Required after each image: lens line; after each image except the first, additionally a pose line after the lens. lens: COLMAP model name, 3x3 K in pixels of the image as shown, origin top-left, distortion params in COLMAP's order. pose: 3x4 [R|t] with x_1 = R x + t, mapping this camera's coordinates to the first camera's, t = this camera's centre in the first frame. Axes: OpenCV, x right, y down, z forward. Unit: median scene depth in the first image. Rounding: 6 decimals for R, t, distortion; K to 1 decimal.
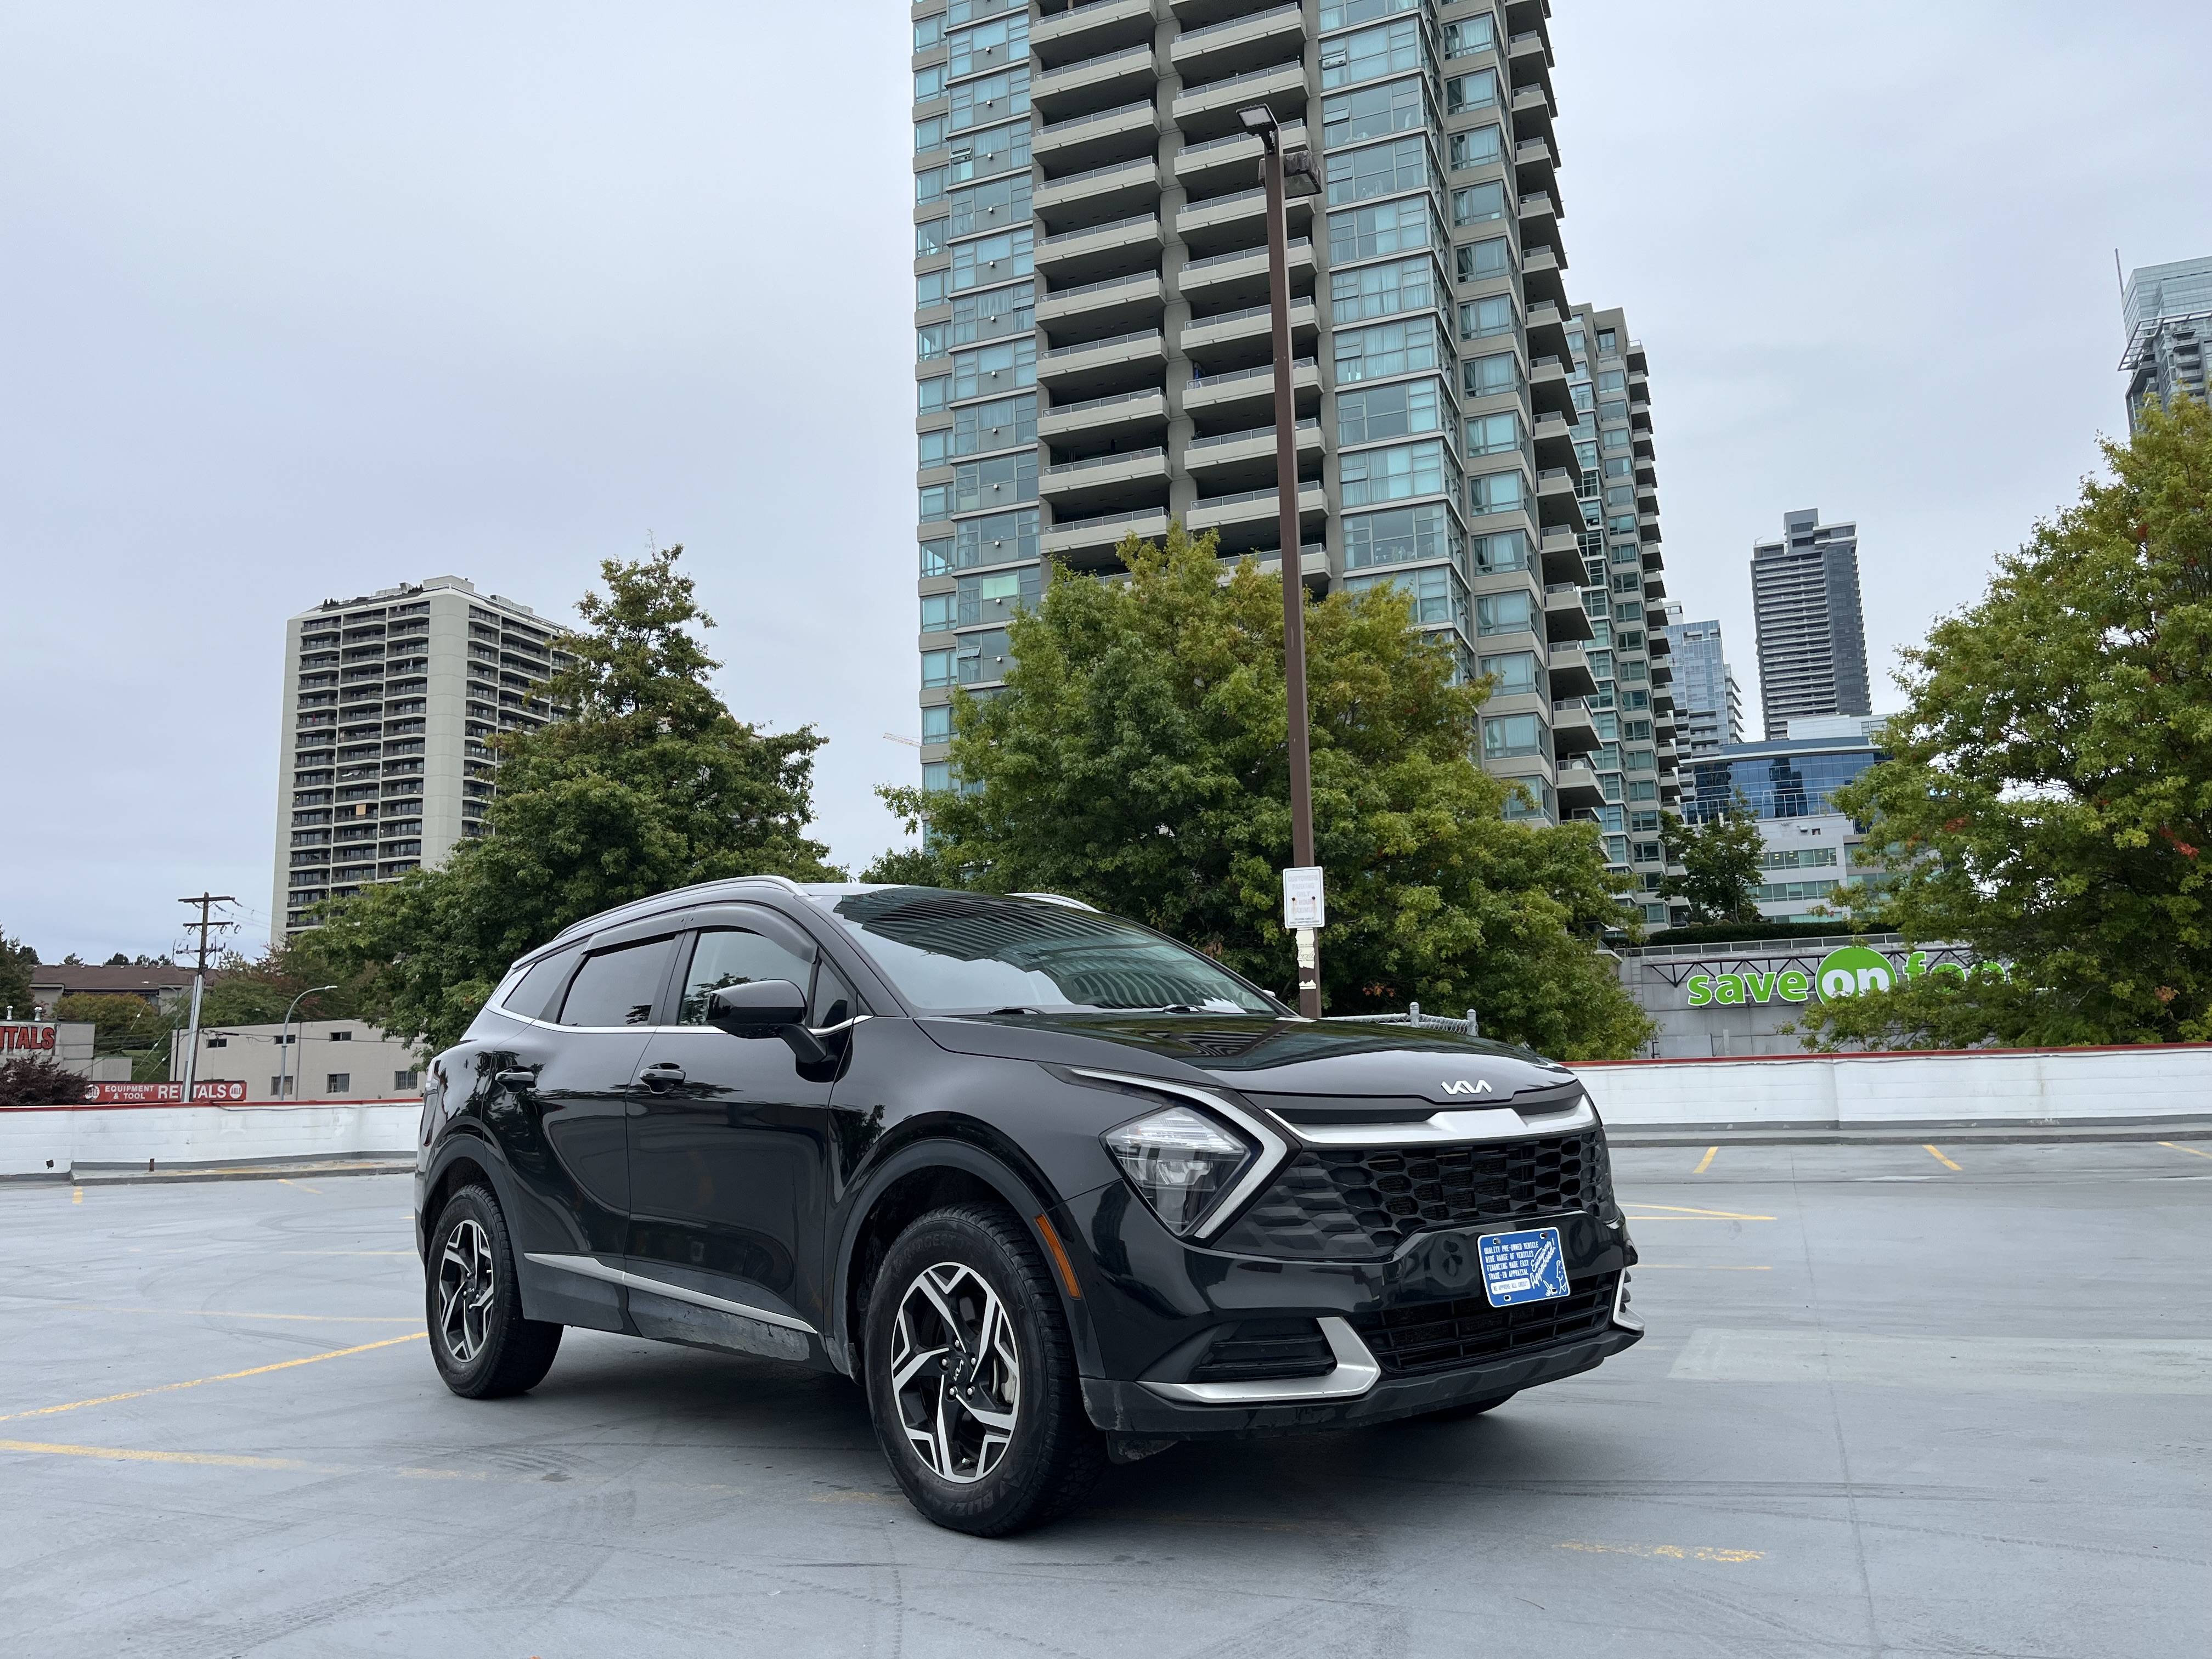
lens RADIAL K [[1662.0, 0, 1105.6], [0, 1662.0, 828.4], [0, 0, 1]] dist [0.064820, -0.098587]
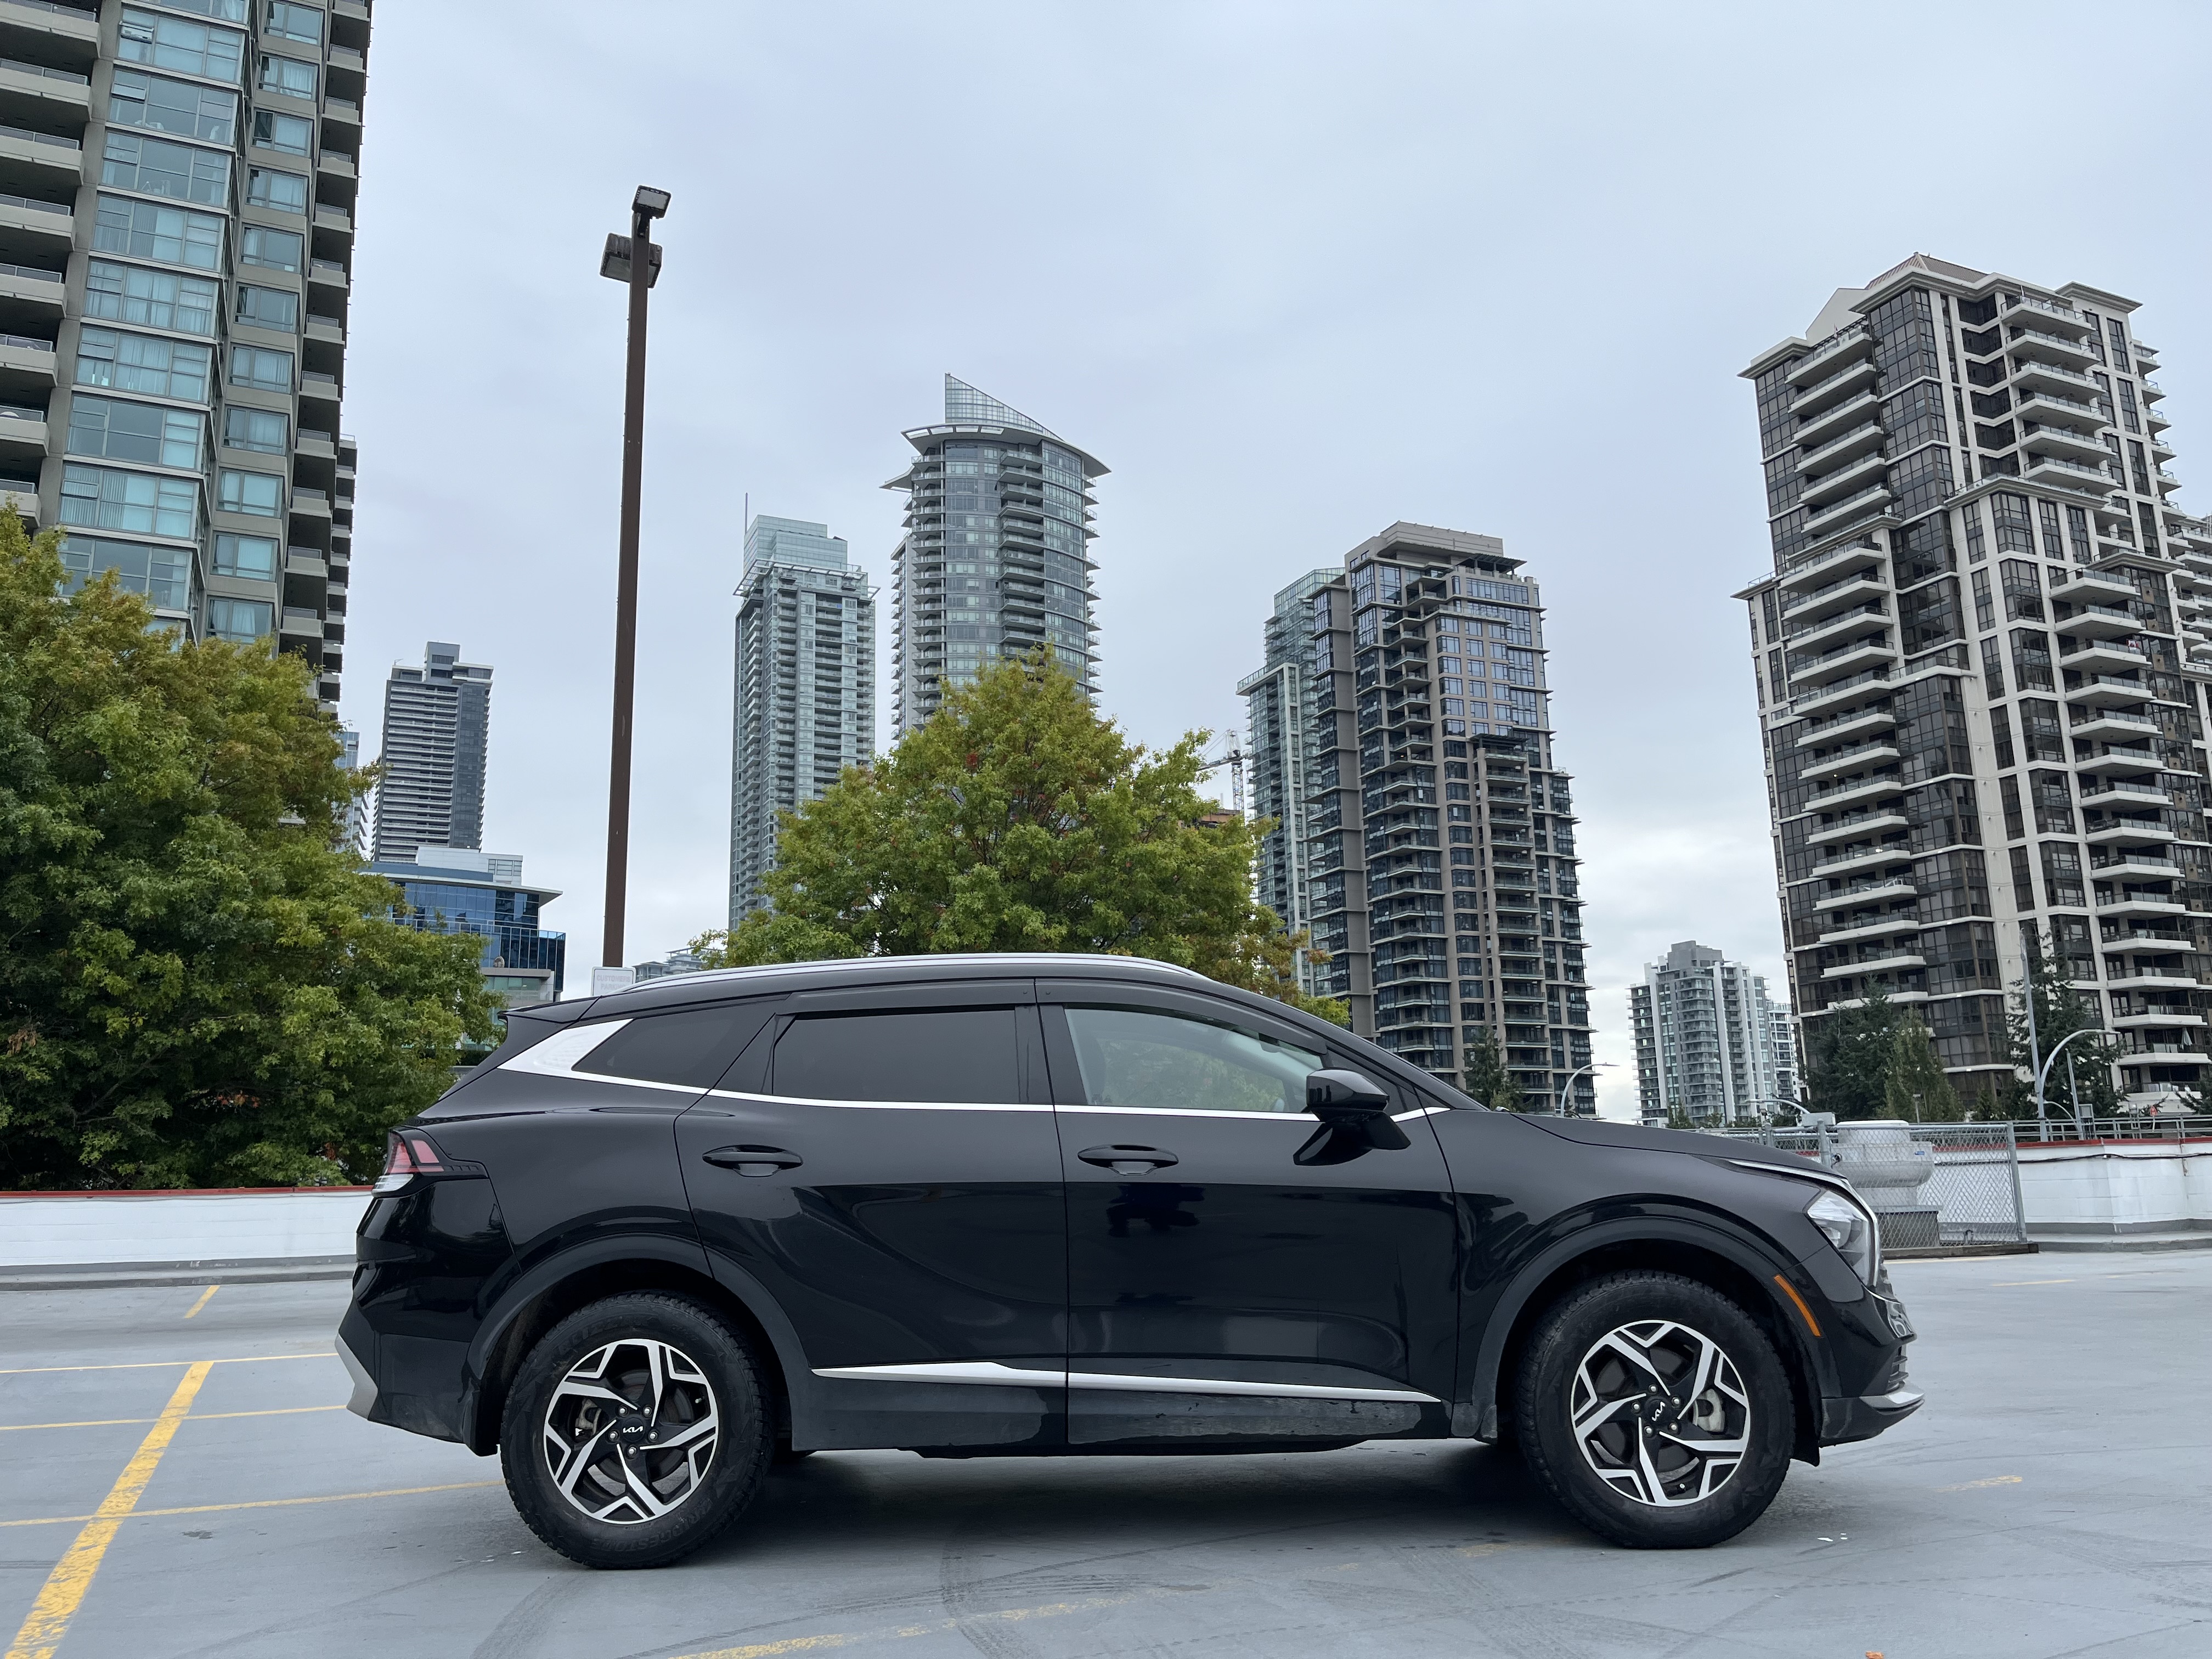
lens RADIAL K [[1662.0, 0, 1098.7], [0, 1662.0, 846.5], [0, 0, 1]] dist [0.064820, -0.098587]
pose [[0.693741, 0.159495, 0.702343, -0.090296], [-0.114043, 0.987195, -0.111536, 0.007501], [-0.711139, -0.002720, 0.703046, 0.031683]]
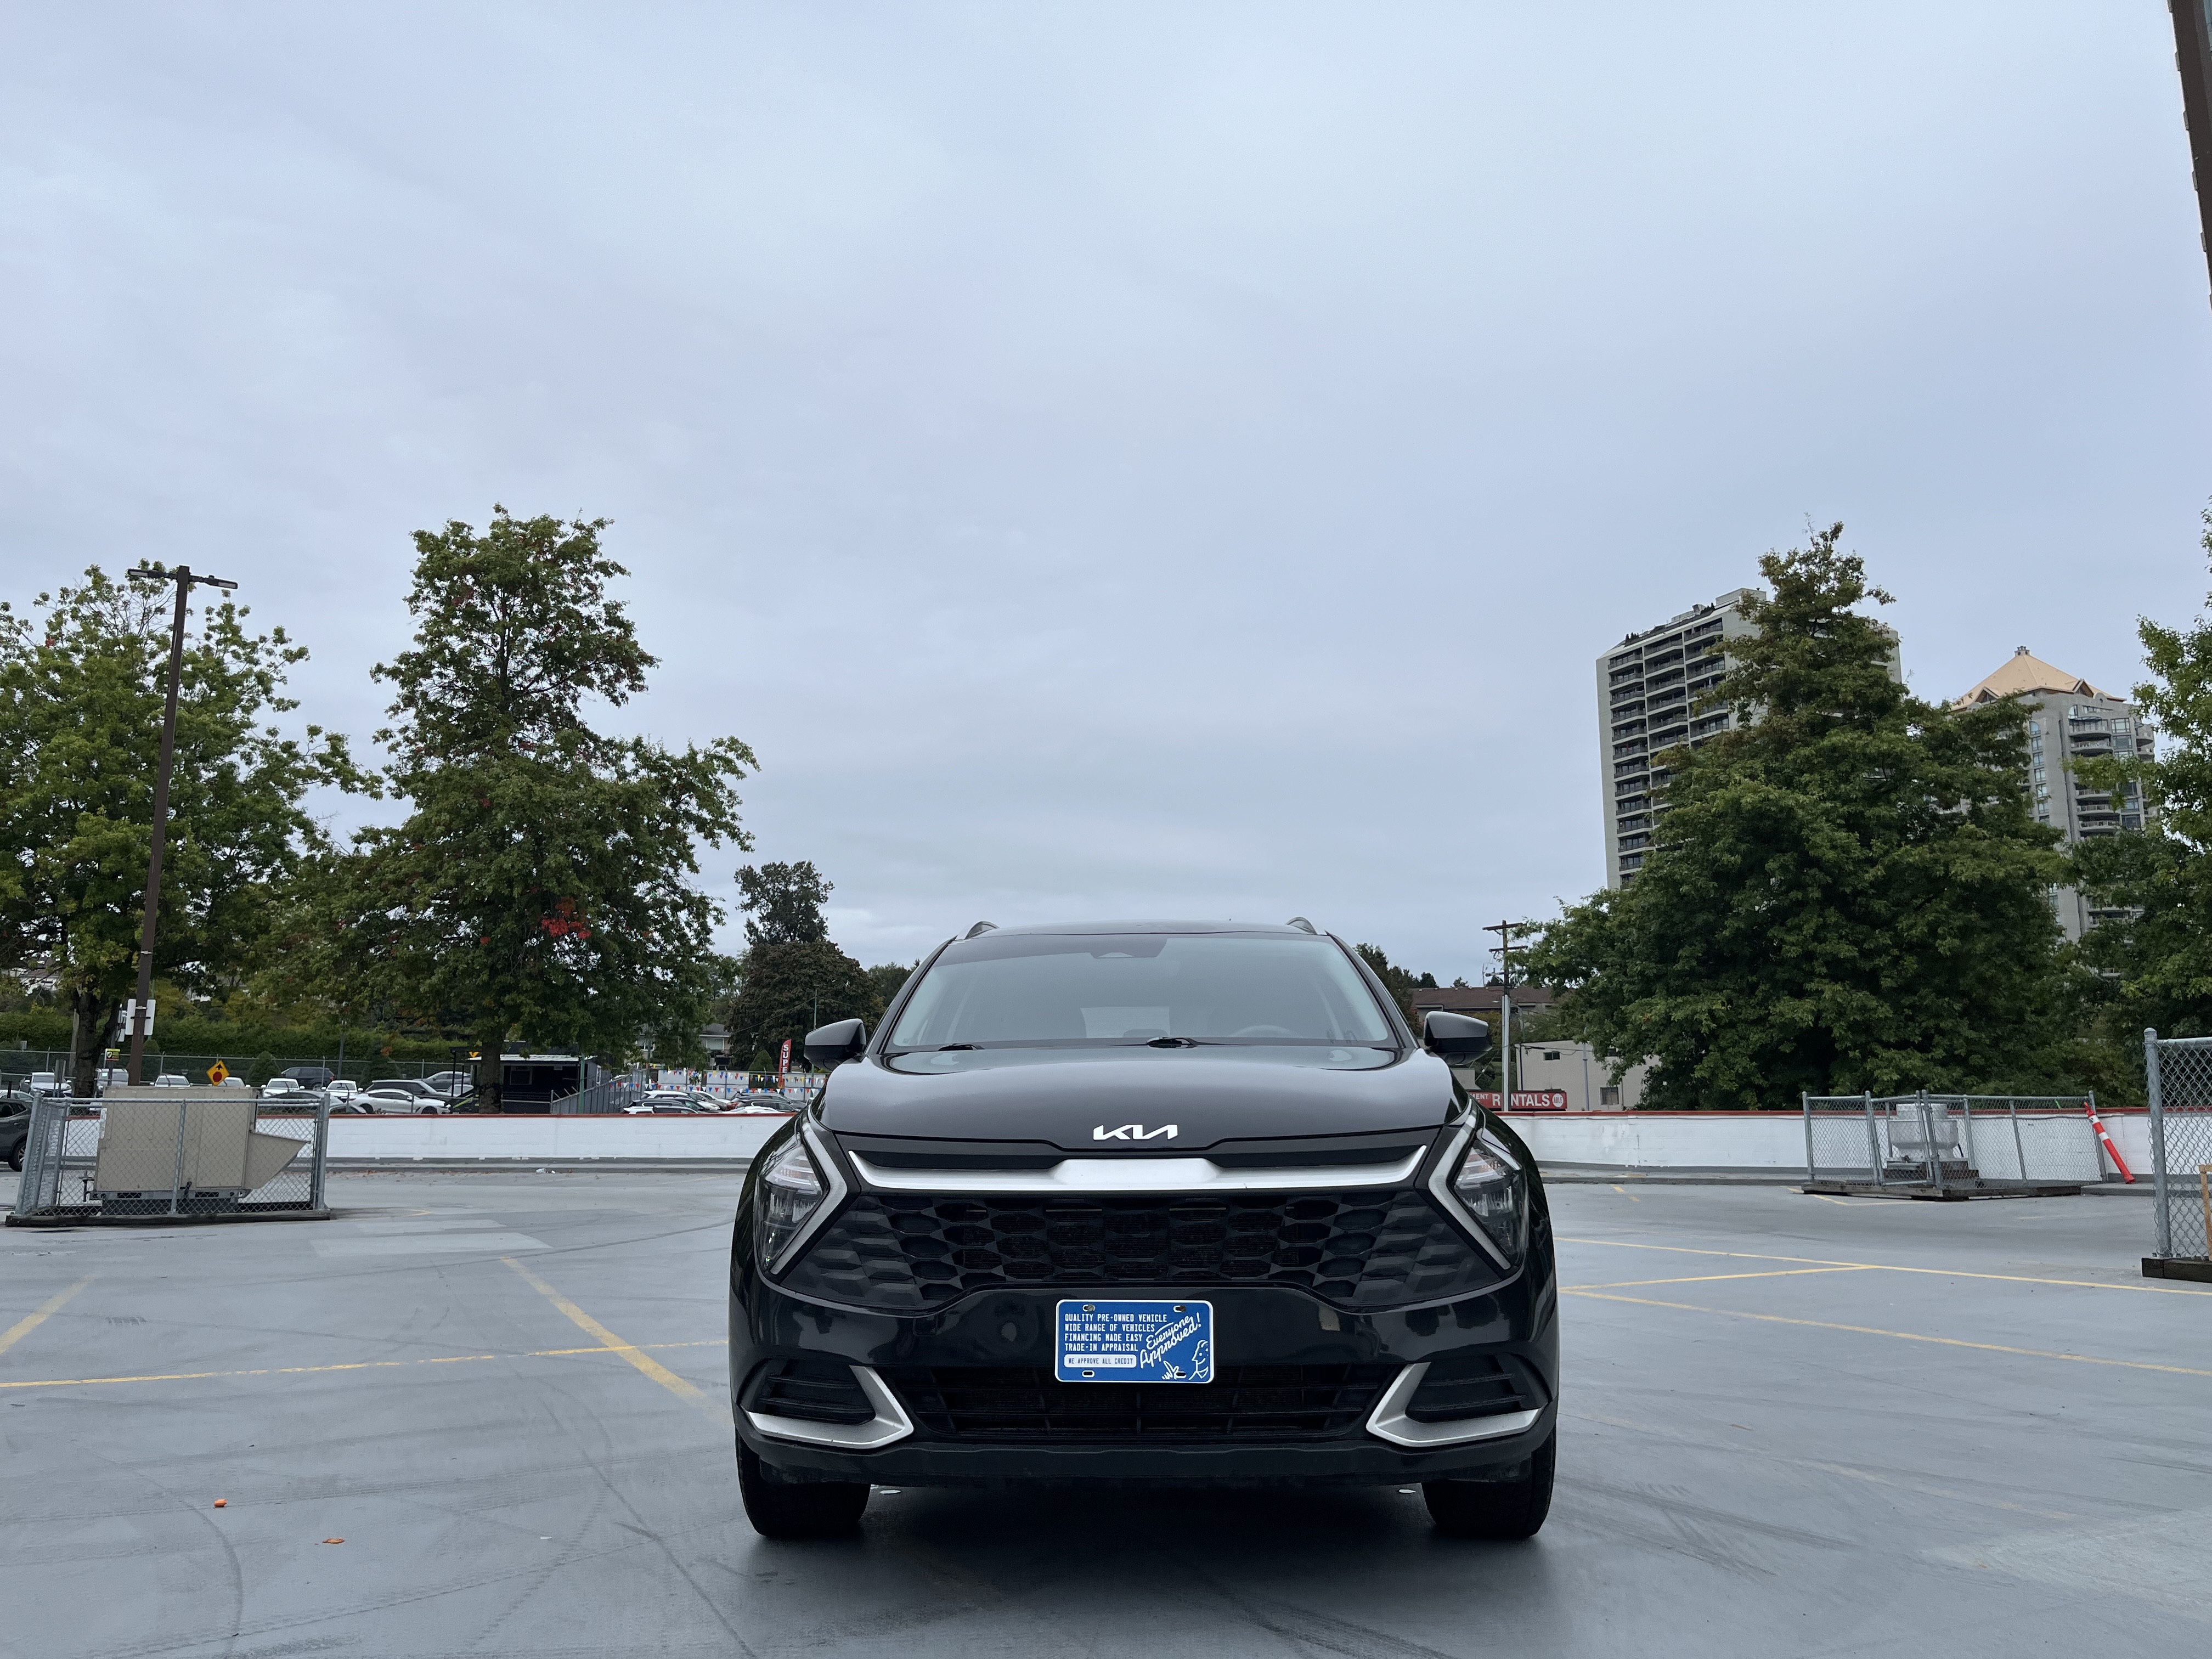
lens RADIAL K [[1662.0, 0, 1084.3], [0, 1662.0, 835.9], [0, 0, 1]] dist [0.064820, -0.098587]
pose [[0.734002, -0.092659, -0.672797, 0.060793], [0.090323, 0.995167, -0.038518, 0.002278], [0.673115, -0.032497, 0.738824, 0.025267]]
